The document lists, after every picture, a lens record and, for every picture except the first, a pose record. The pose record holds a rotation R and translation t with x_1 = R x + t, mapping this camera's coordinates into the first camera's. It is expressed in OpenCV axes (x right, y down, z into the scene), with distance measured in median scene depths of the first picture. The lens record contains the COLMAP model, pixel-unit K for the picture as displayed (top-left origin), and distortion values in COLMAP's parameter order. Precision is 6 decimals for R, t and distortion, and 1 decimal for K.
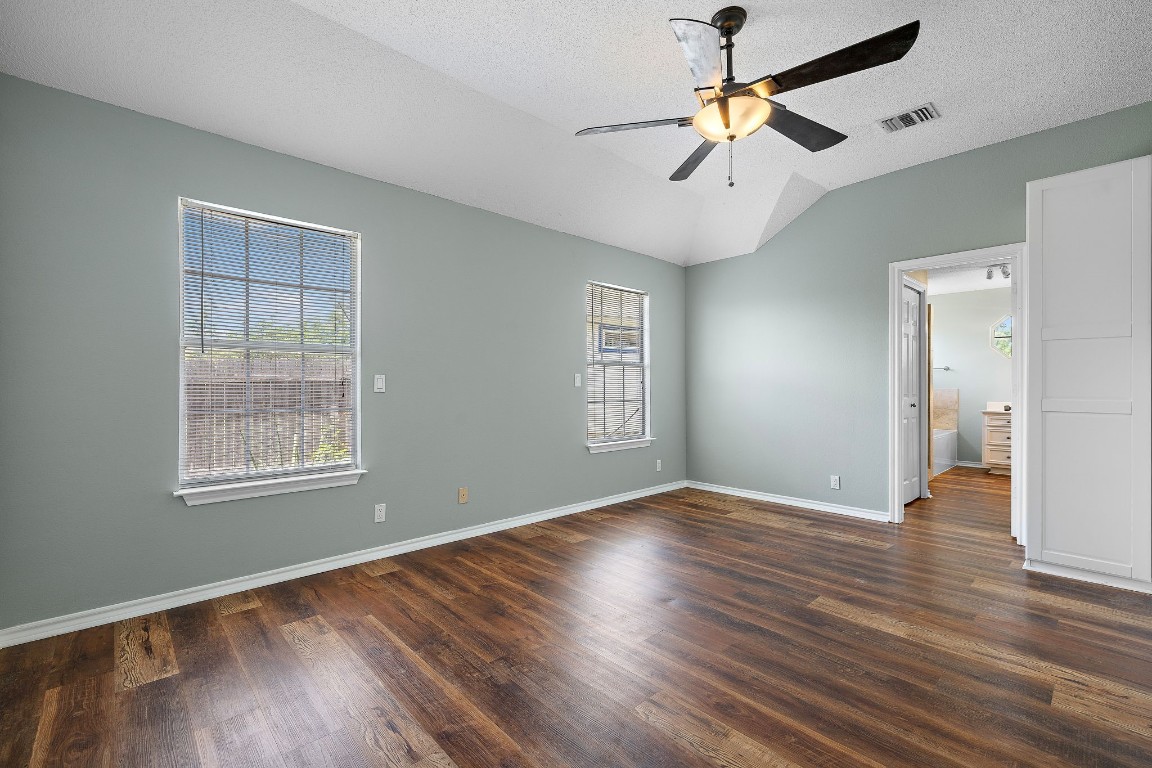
lens RADIAL K [[499.0, 0, 576.0], [0, 499.0, 384.0], [0, 0, 1]] dist [0.001305, 0.000182]
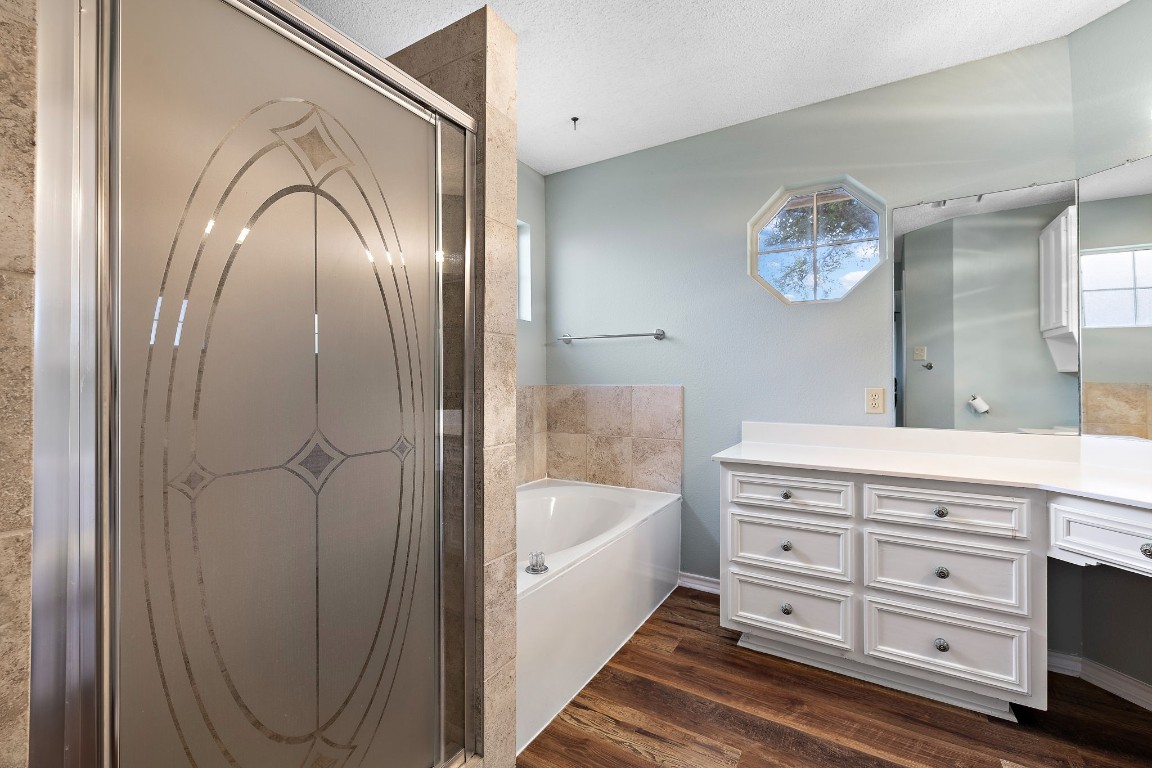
lens RADIAL K [[487.8, 0, 576.0], [0, 487.8, 384.0], [0, 0, 1]] dist [0.001858, 0.000070]
pose [[0.961621, 0.000916, 0.274379, 1.417981], [-0.003373, 0.999958, 0.008480, 0.010464], [-0.274360, -0.009080, 0.961584, 1.606952]]
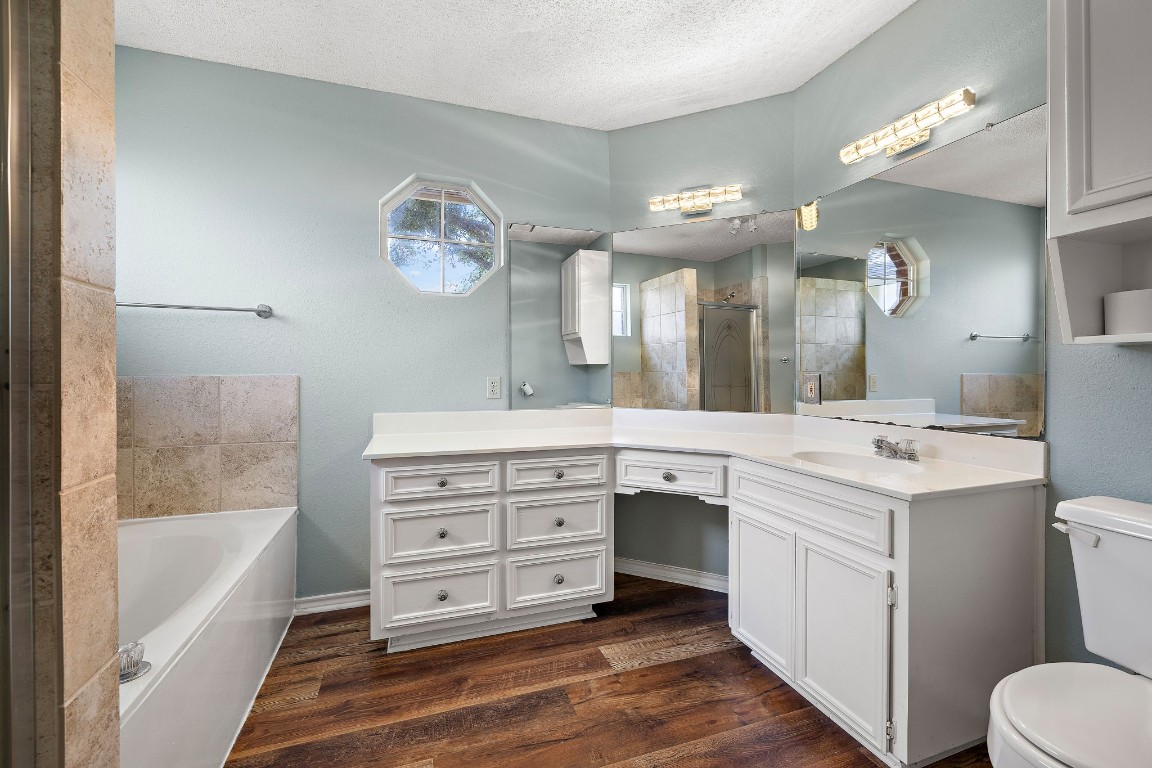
lens RADIAL K [[485.6, 0, 577.4], [0, 485.6, 379.0], [0, 0, 1]] dist [0.001119, 0.000268]
pose [[0.399832, -0.011309, 0.916519, 1.340282], [-0.006108, 0.999869, 0.015002, 0.012071], [-0.916568, -0.011596, 0.399711, 1.729889]]
